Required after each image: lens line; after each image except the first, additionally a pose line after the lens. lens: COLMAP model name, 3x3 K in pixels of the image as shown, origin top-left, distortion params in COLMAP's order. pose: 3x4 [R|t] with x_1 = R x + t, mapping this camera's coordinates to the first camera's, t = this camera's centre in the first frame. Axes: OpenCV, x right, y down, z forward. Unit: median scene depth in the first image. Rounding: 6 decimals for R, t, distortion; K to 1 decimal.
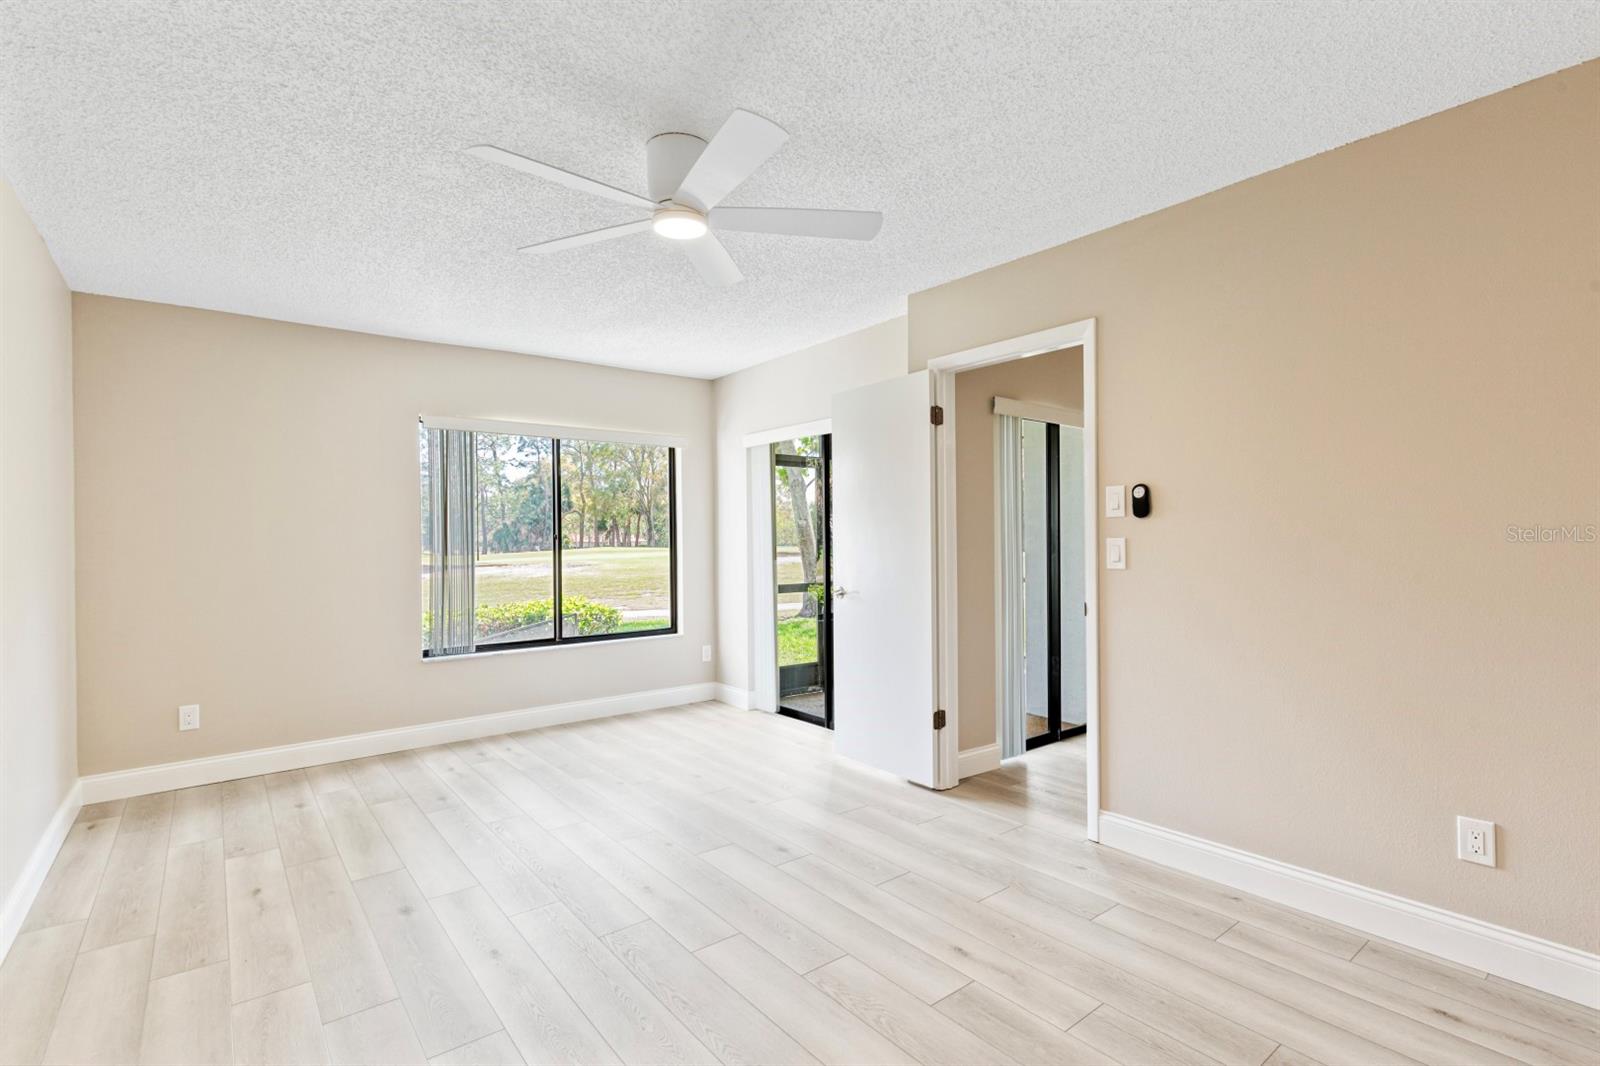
lens RADIAL K [[749.8, 0, 794.2], [0, 749.8, 536.6], [0, 0, 1]] dist [-0.000110, 0.000003]
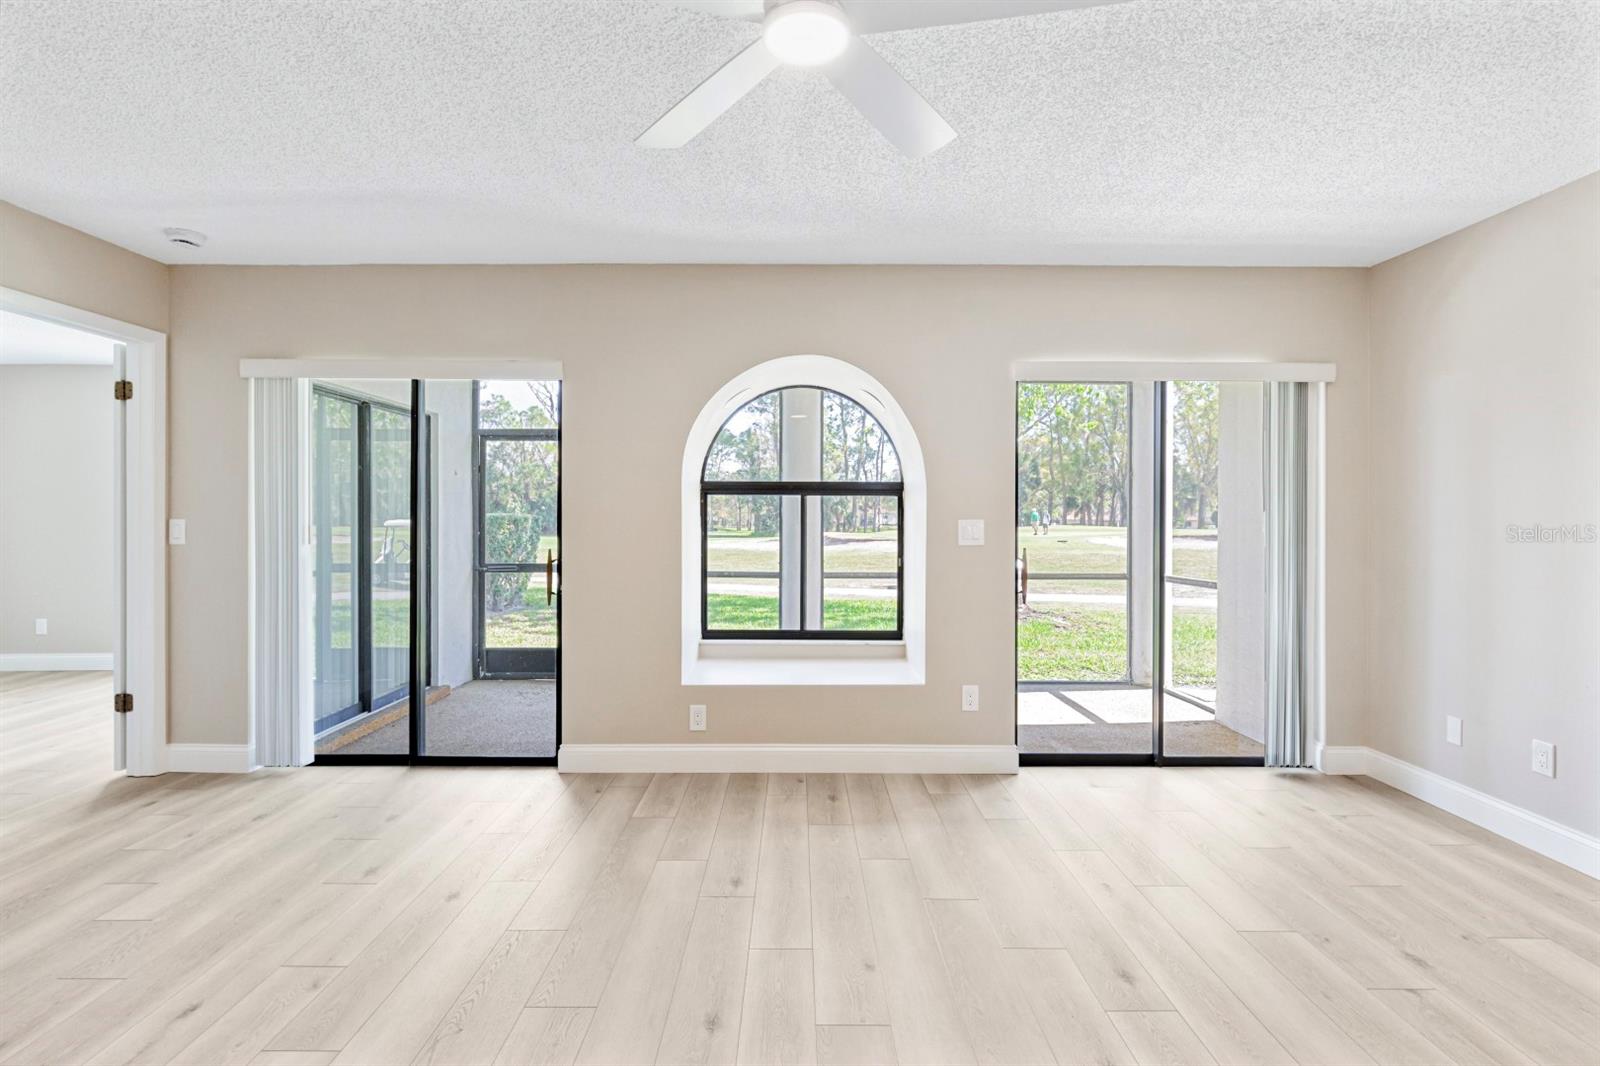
lens RADIAL K [[757.0, 0, 799.6], [0, 757.0, 521.0], [0, 0, 1]] dist [0.001780, 0.000088]
pose [[0.787364, 0.014313, -0.616322, 1.429956], [-0.008373, 0.999887, 0.012524, -0.010417], [0.616432, -0.004701, 0.787394, 0.738278]]
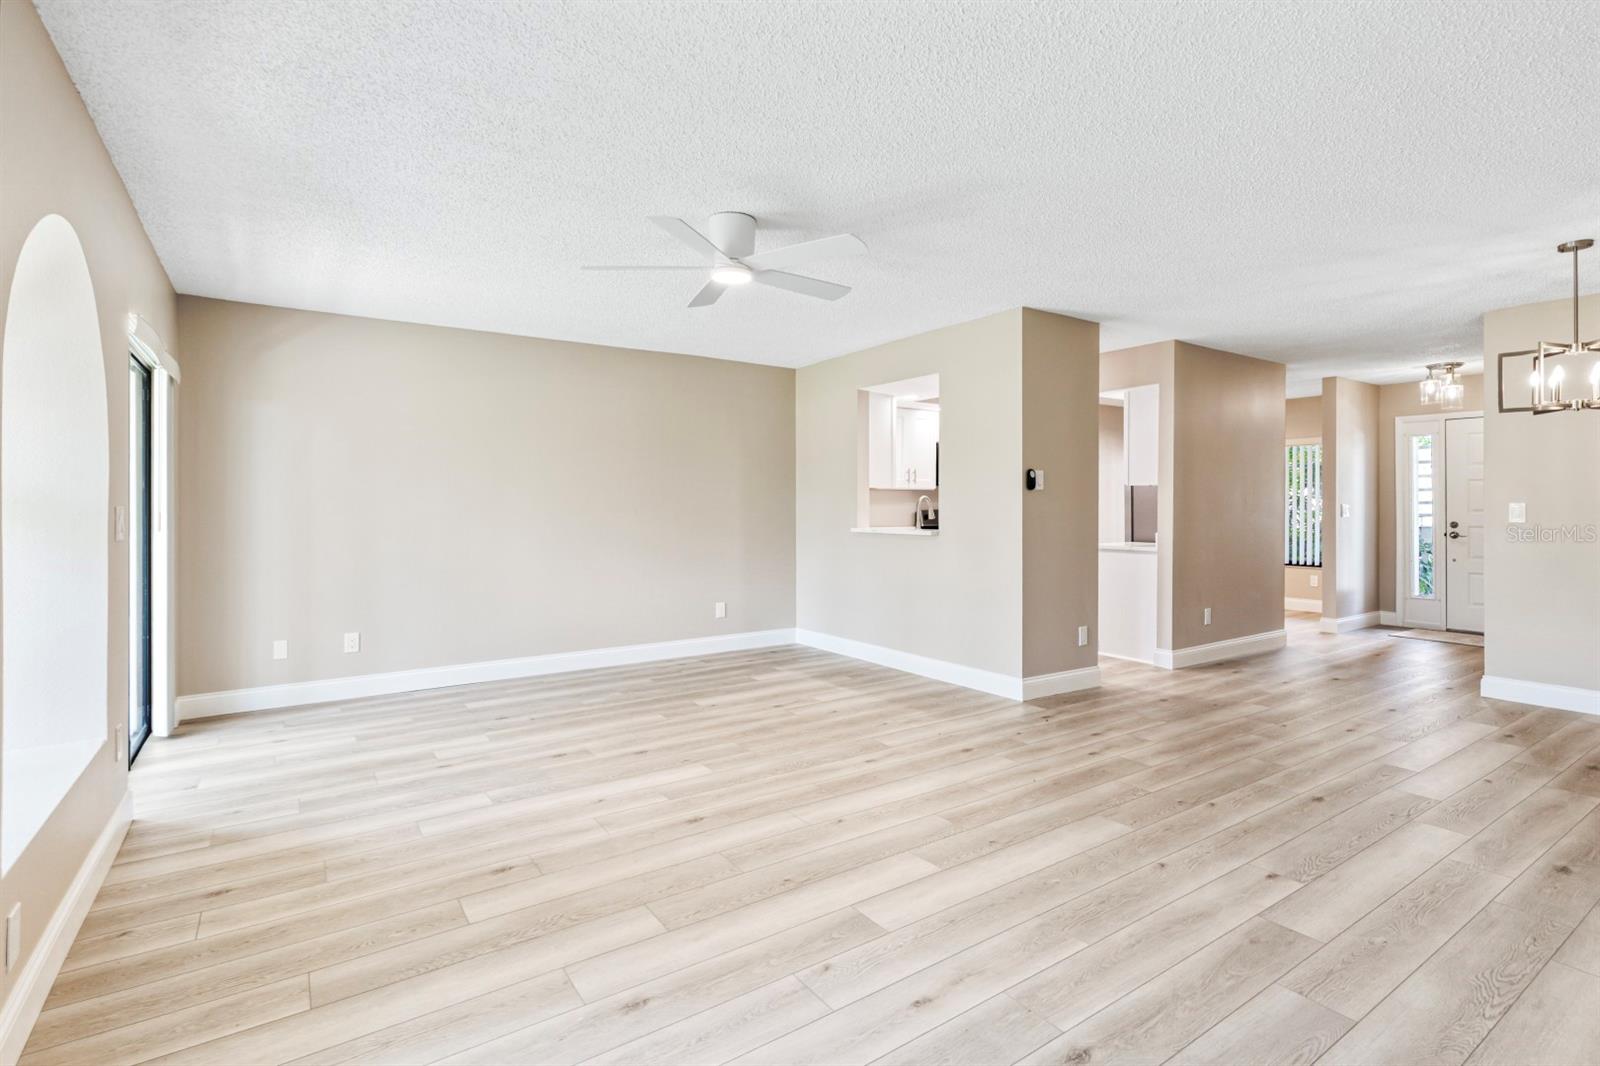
lens RADIAL K [[770.6, 0, 798.7], [0, 770.6, 504.6], [0, 0, 1]] dist [-0.000356, -0.001378]
pose [[0.071590, 0.009781, 0.997386, 0.312920], [-0.000342, 0.999952, -0.009781, 0.004022], [-0.997434, 0.000359, 0.071590, 0.923808]]
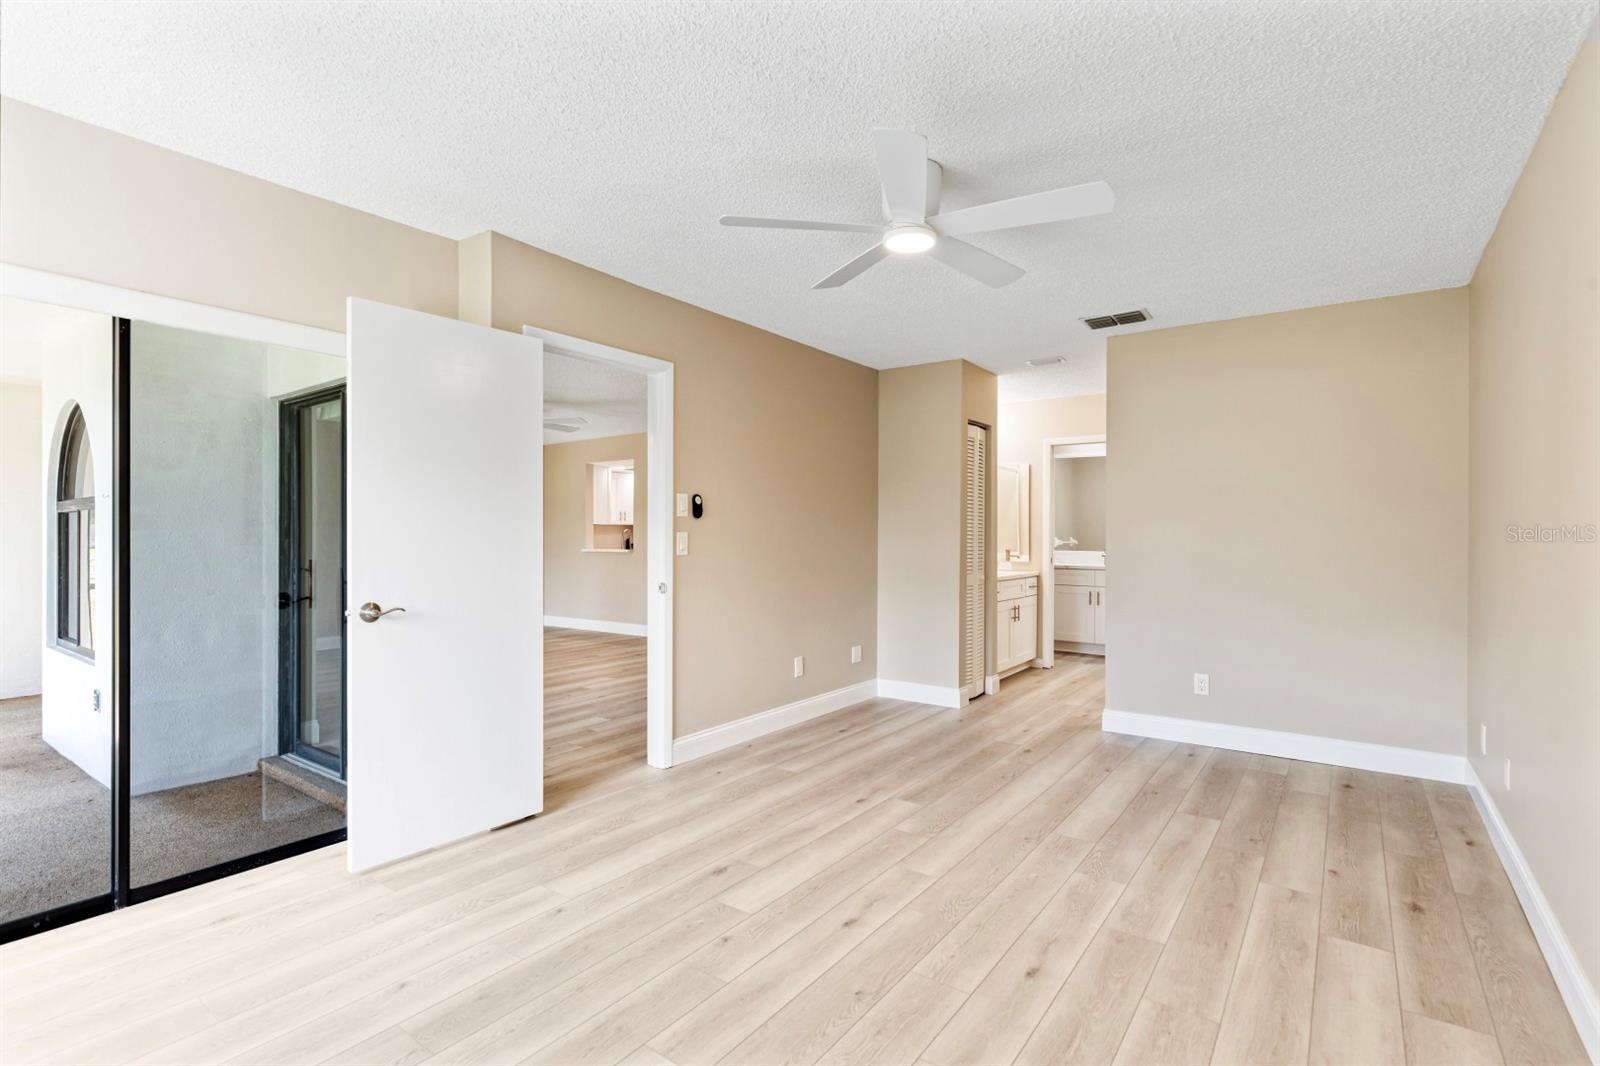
lens RADIAL K [[749.8, 0, 794.2], [0, 749.8, 536.6], [0, 0, 1]] dist [-0.000110, 0.000003]
pose [[-0.263688, 0.007476, 0.964579, -0.720127], [-0.001560, 0.999965, -0.008176, 0.015846], [-0.964607, -0.003661, -0.263668, 0.904981]]
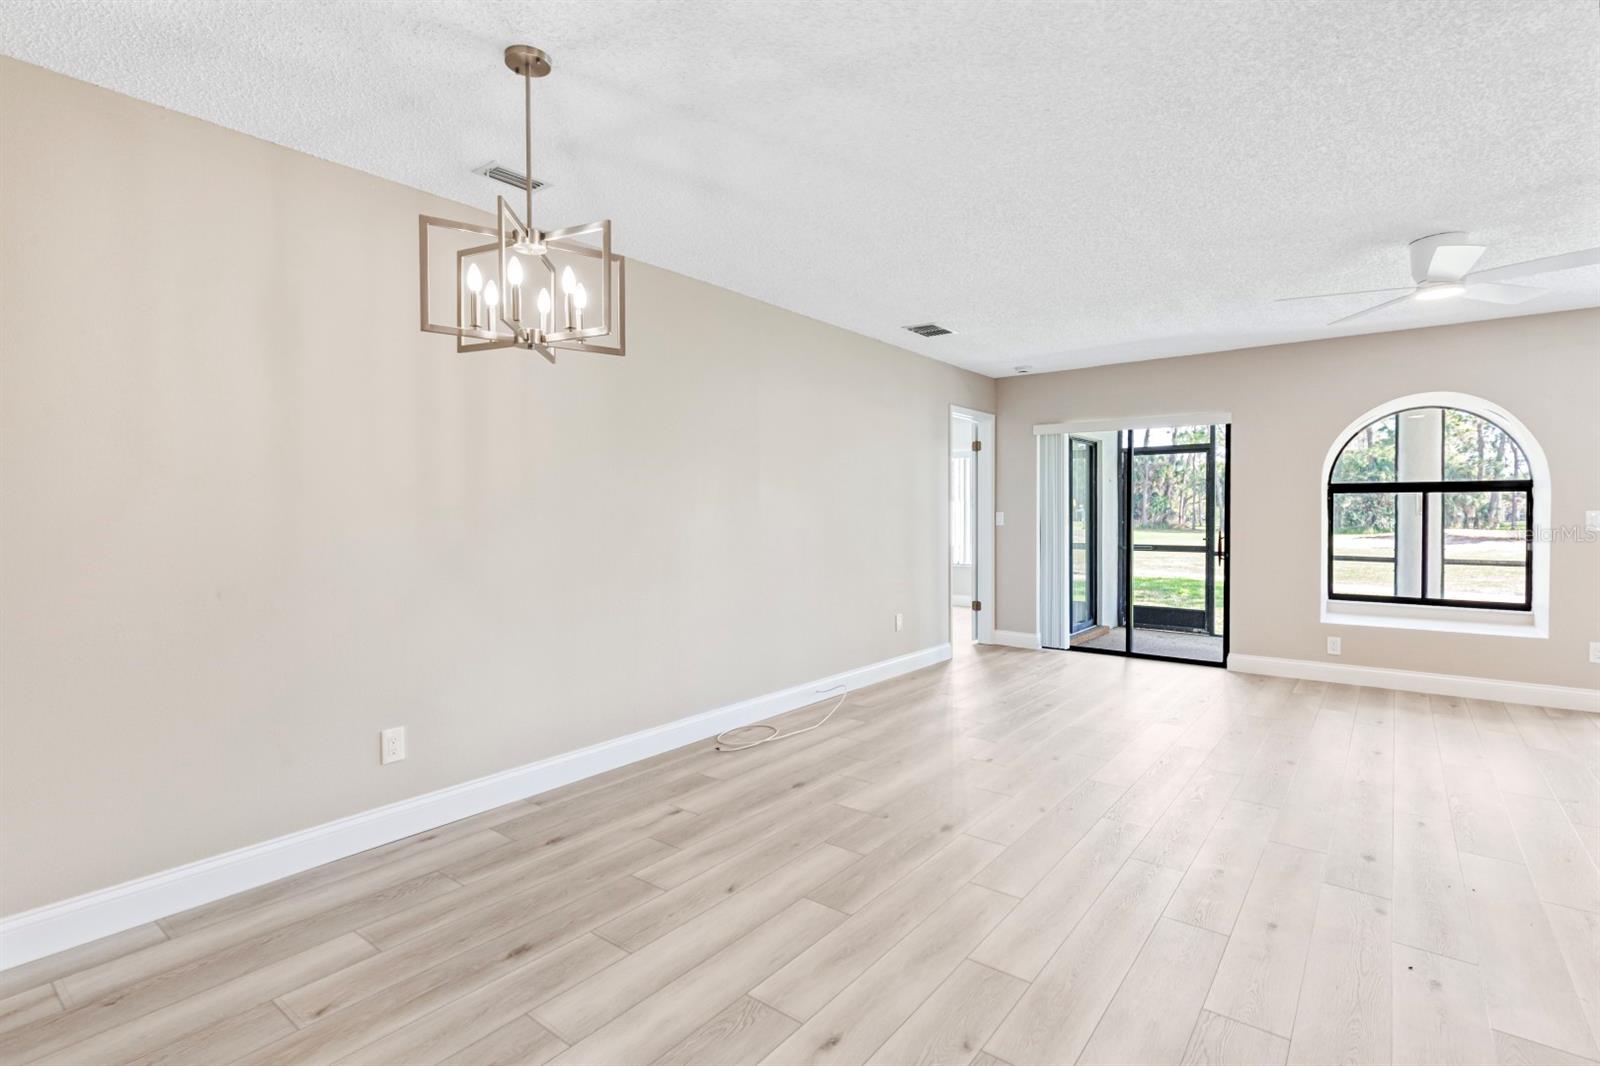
lens RADIAL K [[766.9, 0, 793.3], [0, 766.9, 515.1], [0, 0, 1]] dist [0.000707, -0.000124]
pose [[0.234780, 0.014515, -0.971940, 1.899727], [0.001167, 0.999884, 0.015215, -0.015652], [0.972048, -0.004706, 0.234736, 0.087666]]
